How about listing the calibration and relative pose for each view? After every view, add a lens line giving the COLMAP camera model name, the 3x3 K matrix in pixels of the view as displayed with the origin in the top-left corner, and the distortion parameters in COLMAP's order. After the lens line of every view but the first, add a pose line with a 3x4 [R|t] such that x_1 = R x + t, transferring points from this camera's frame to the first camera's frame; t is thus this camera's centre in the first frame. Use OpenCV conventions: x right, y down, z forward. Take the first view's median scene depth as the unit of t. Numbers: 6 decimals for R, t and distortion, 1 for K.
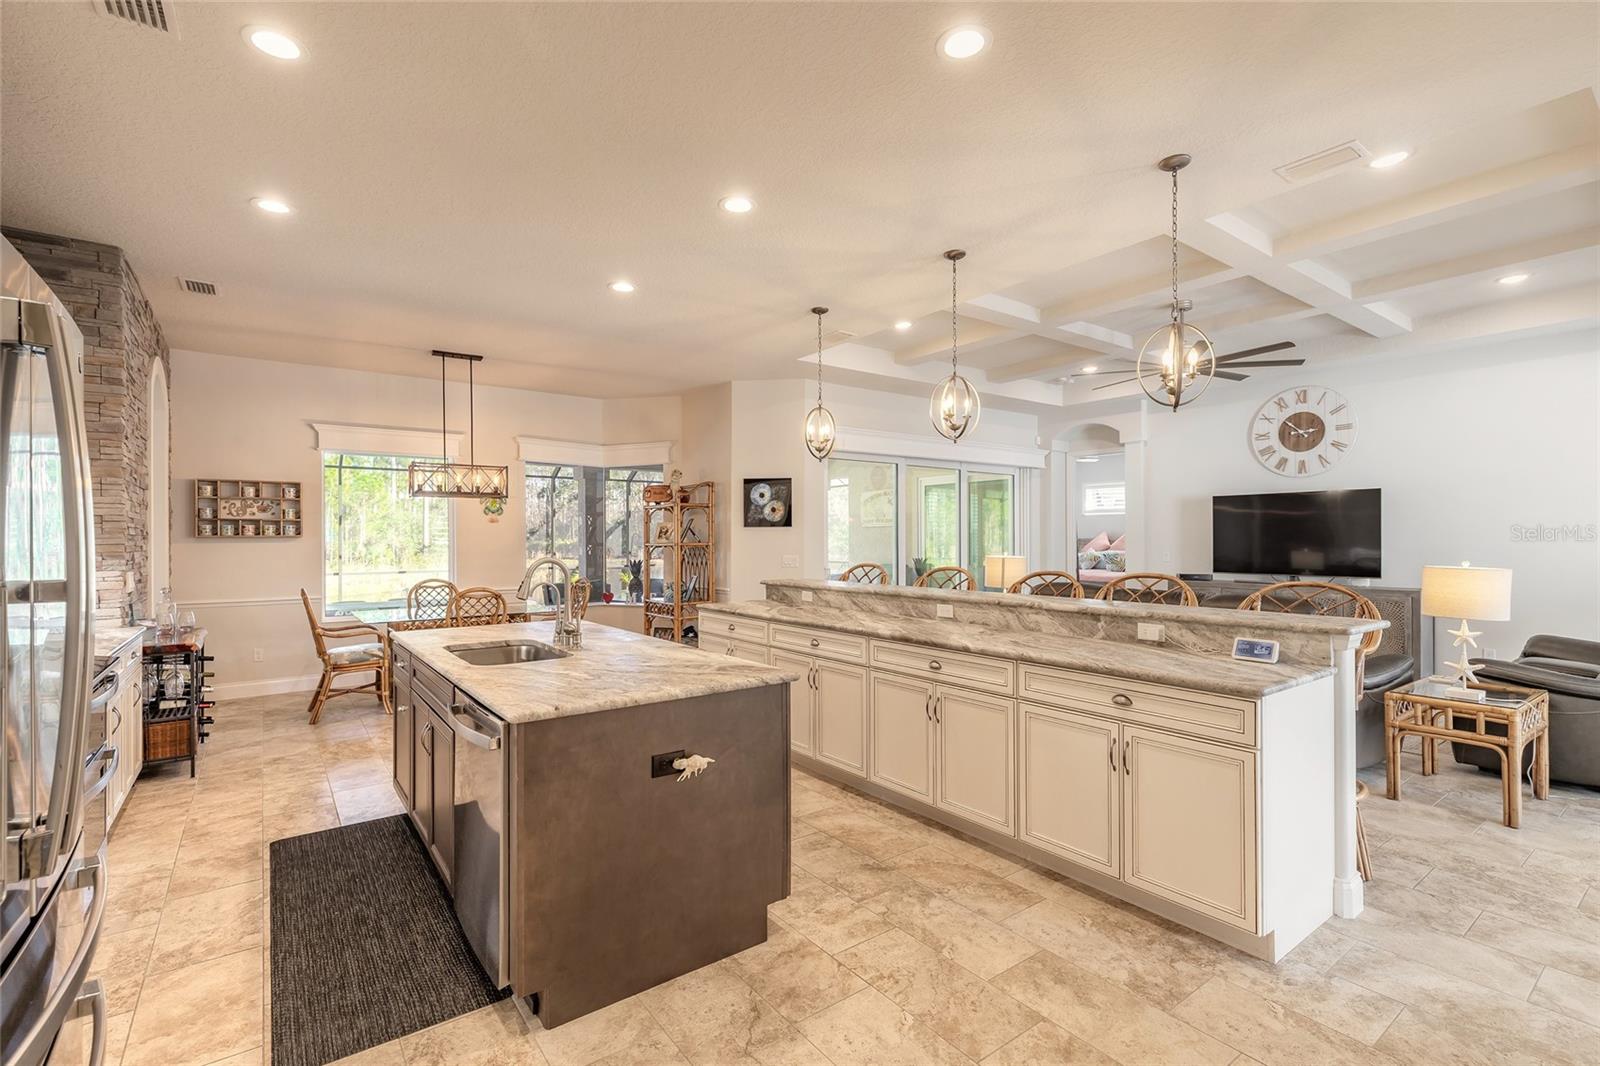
lens RADIAL K [[720.0, 0, 796.0], [0, 720.0, 538.5], [0, 0, 1]] dist [0.008813, -0.002256]
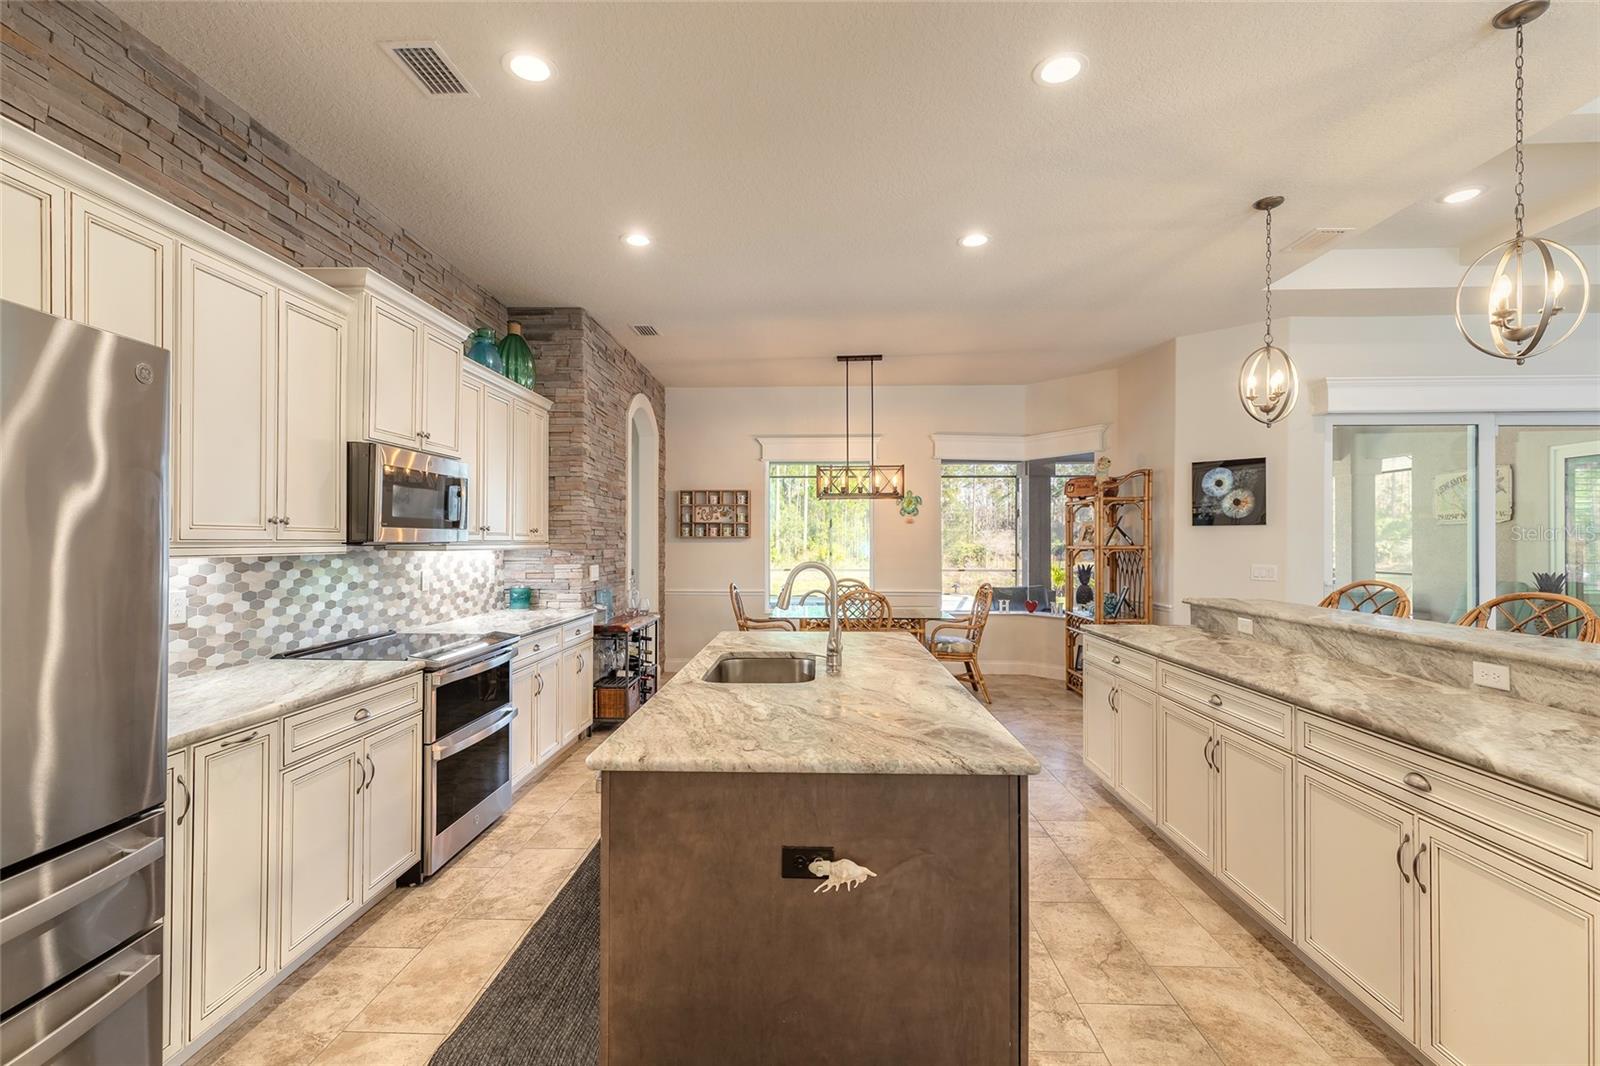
lens RADIAL K [[720.0, 0, 796.0], [0, 720.0, 538.5], [0, 0, 1]] dist [0.008813, -0.002256]
pose [[0.782381, 0.002673, -0.622795, 0.096709], [-0.003825, 0.999993, -0.000513, -0.000497], [0.622789, 0.002783, 0.782385, 0.172737]]
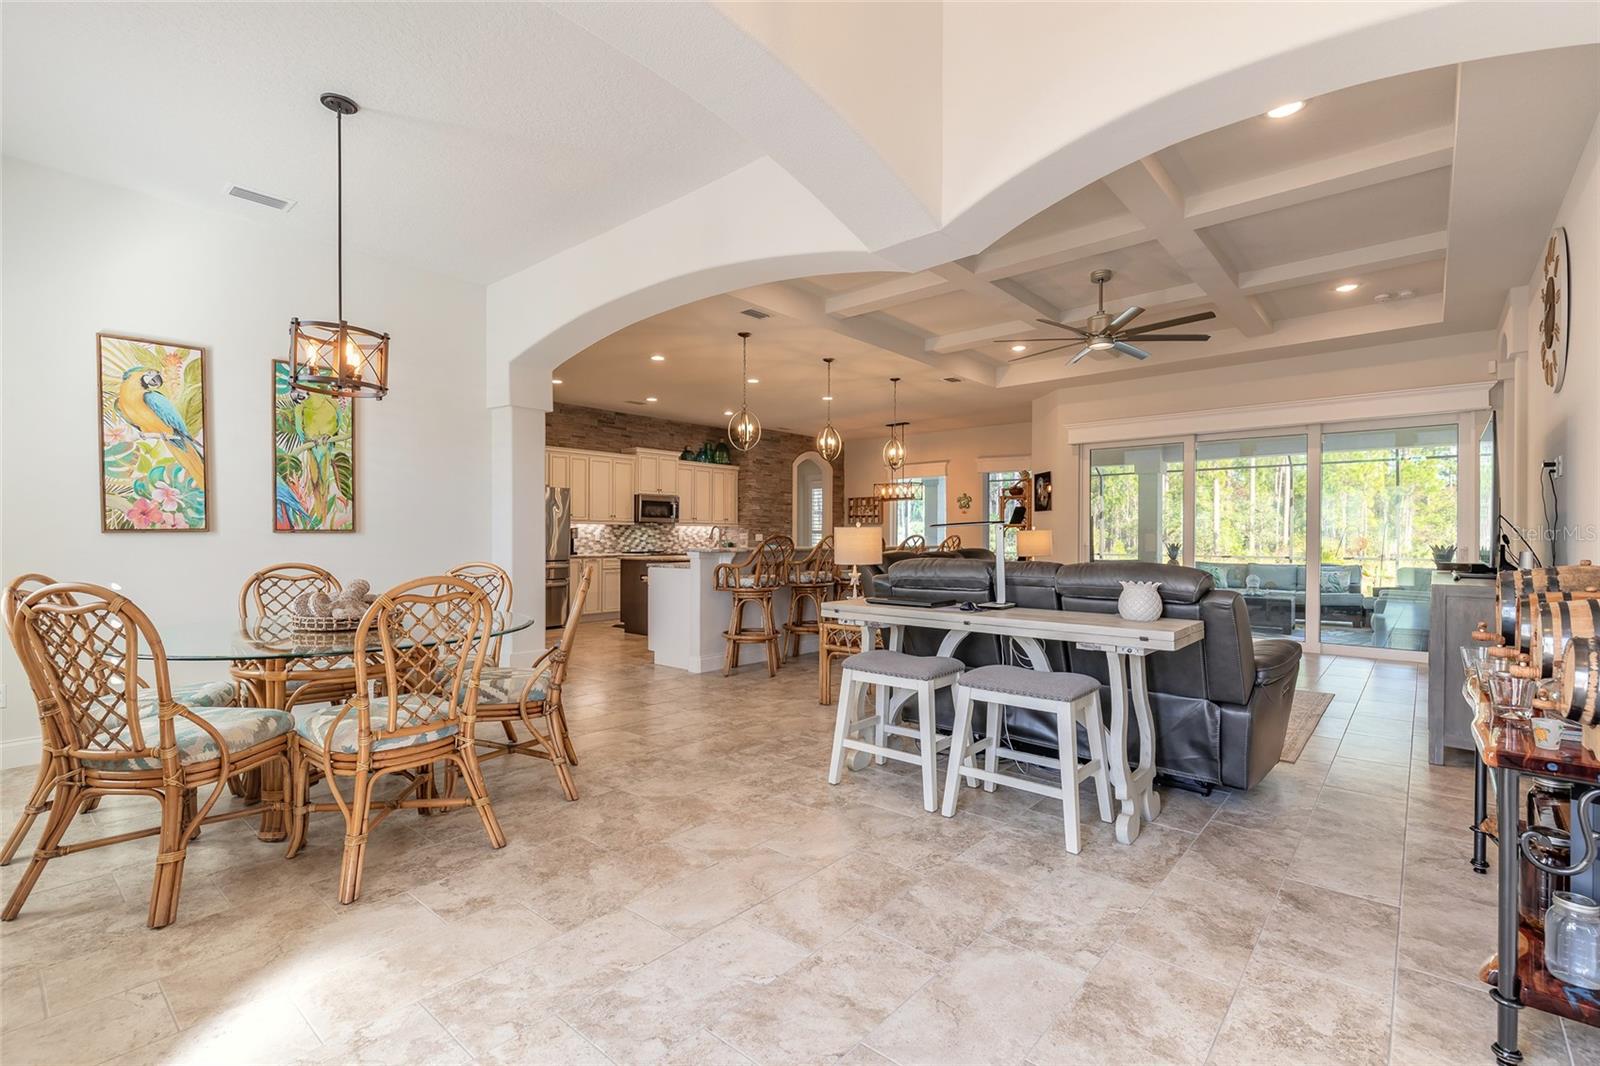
lens RADIAL K [[720.0, 0, 796.0], [0, 720.0, 538.5], [0, 0, 1]] dist [0.008813, -0.002256]
pose [[0.215595, 0.005794, -0.976466, 1.411542], [-0.003180, 0.999981, 0.005232, 0.034680], [0.976478, 0.001977, 0.215609, 0.375215]]
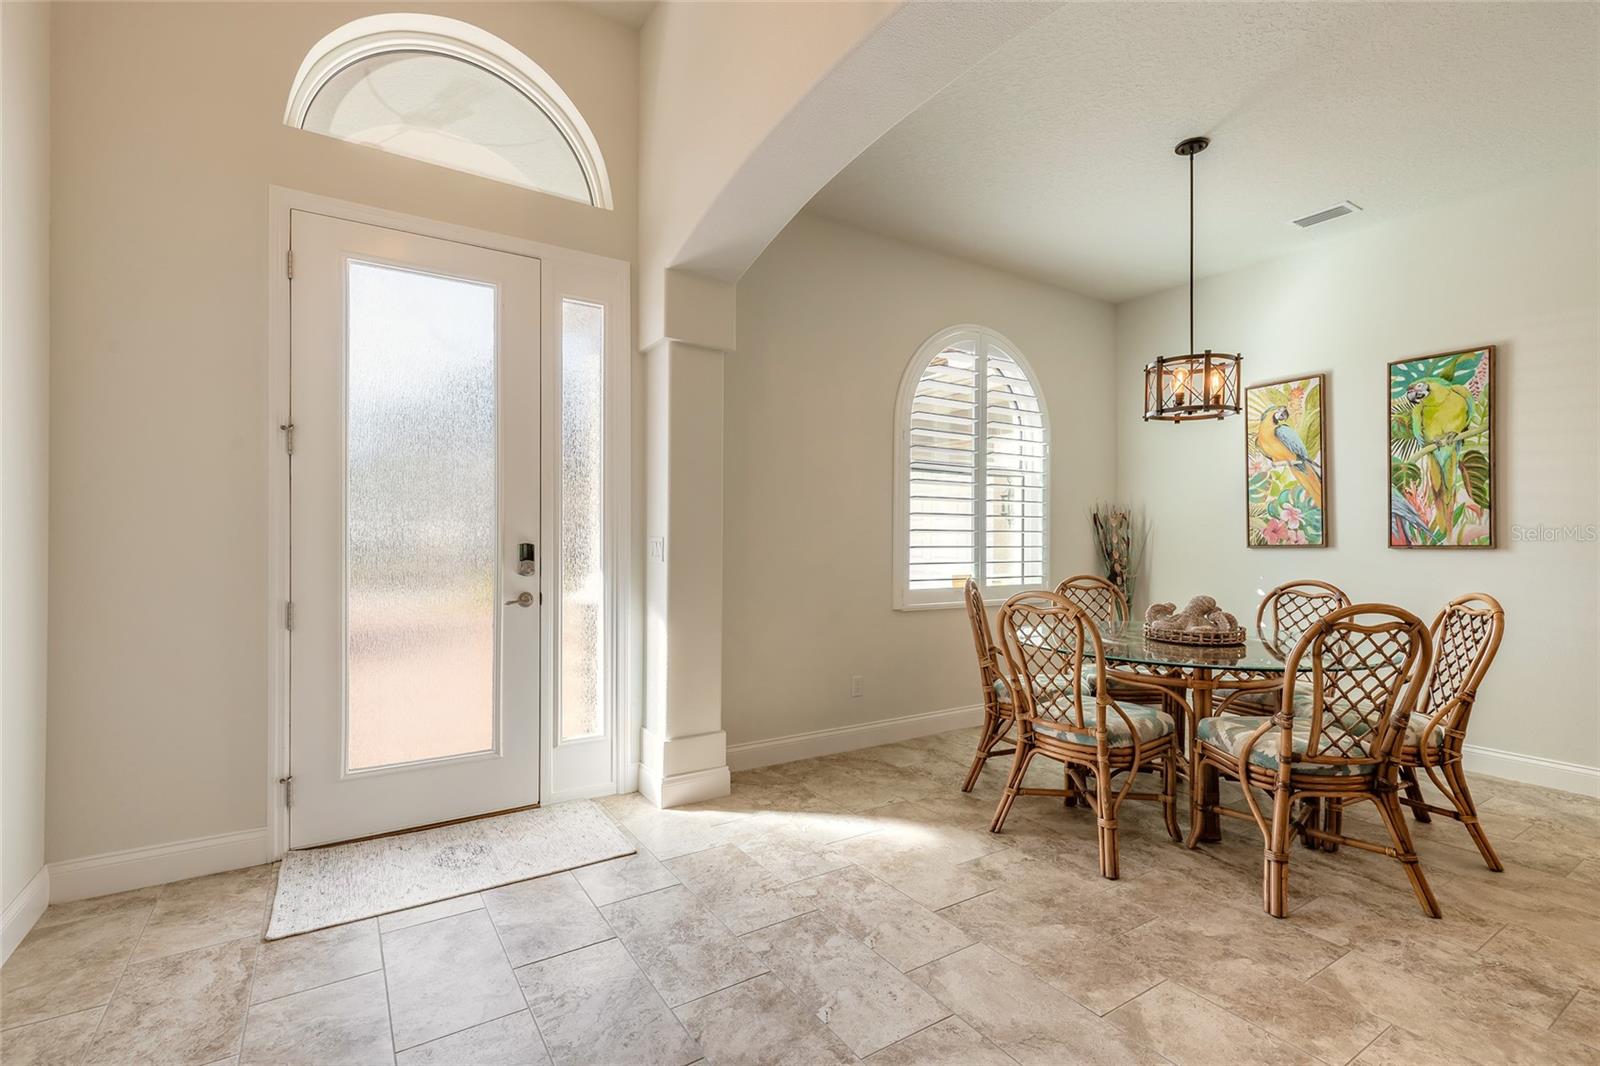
lens RADIAL K [[722.3, 0, 794.2], [0, 722.3, 539.8], [0, 0, 1]] dist [0.003532, -0.001046]
pose [[-0.997765, -0.000406, 0.066817, 1.088290], [-0.000430, 1.000000, -0.000344, 0.026190], [-0.066817, -0.000372, -0.997765, 0.746408]]
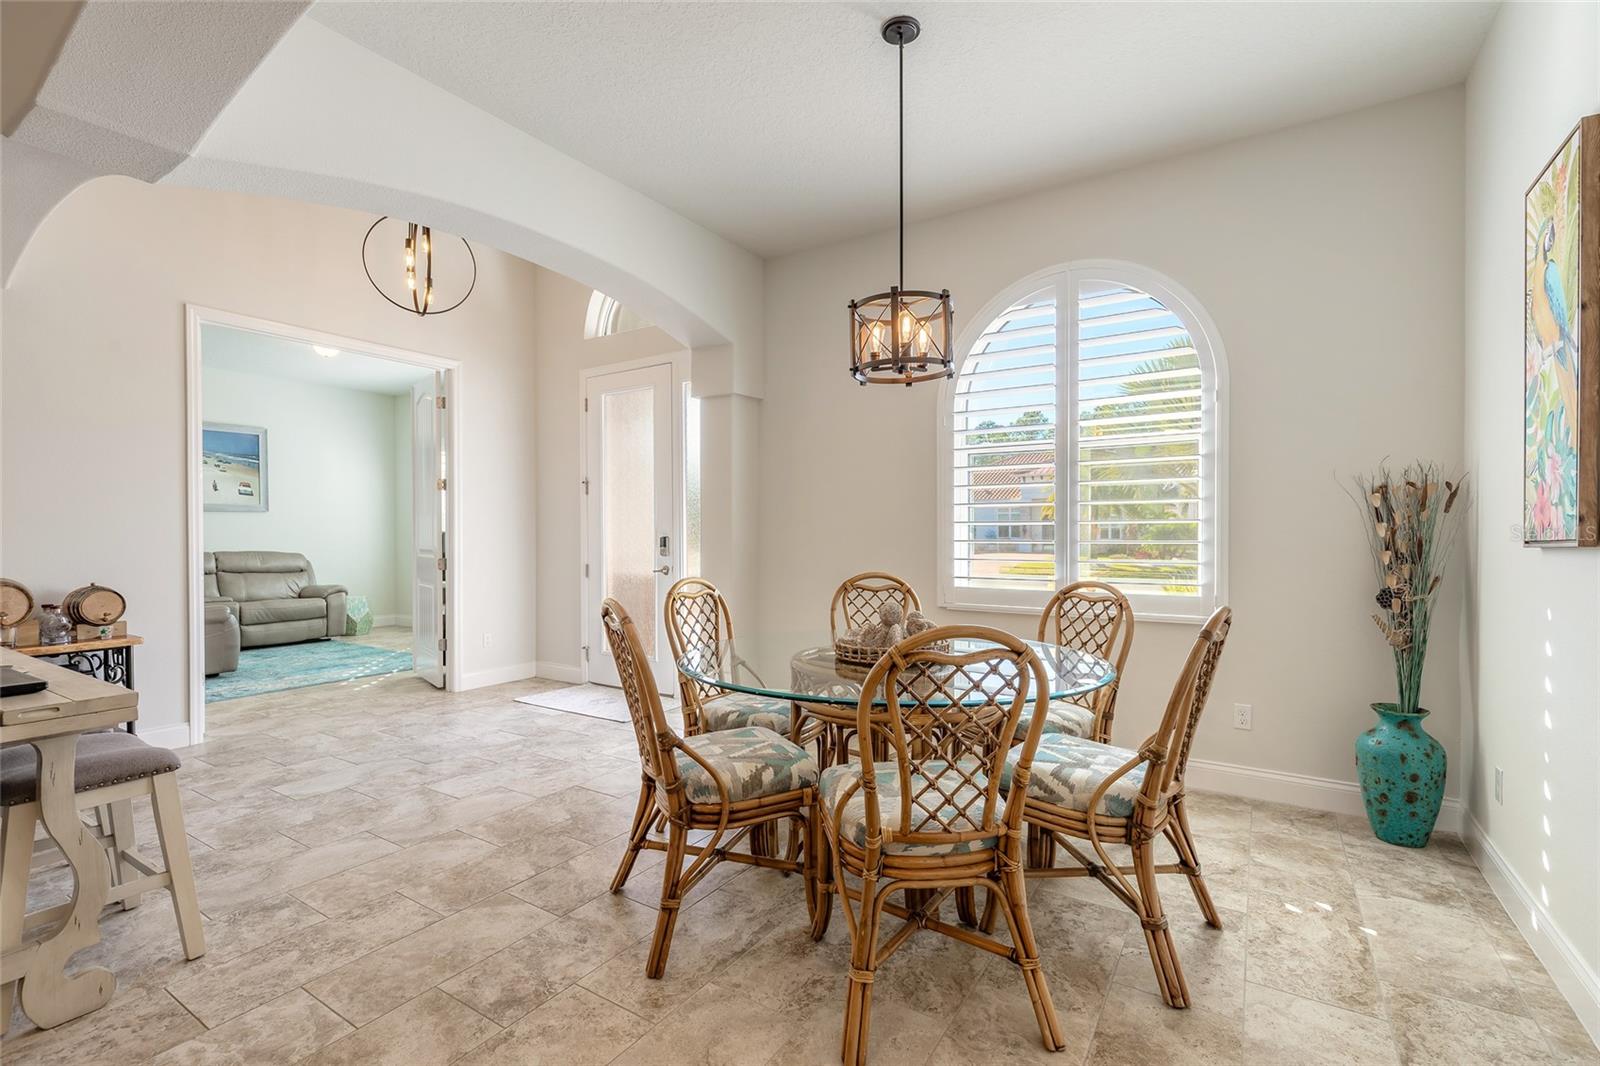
lens RADIAL K [[720.0, 0, 796.0], [0, 720.0, 538.5], [0, 0, 1]] dist [0.008813, -0.002256]
pose [[-0.350130, -0.002508, 0.936698, 0.421132], [0.002627, 0.999990, 0.003659, 0.028160], [-0.936697, 0.003742, -0.350120, 0.378069]]
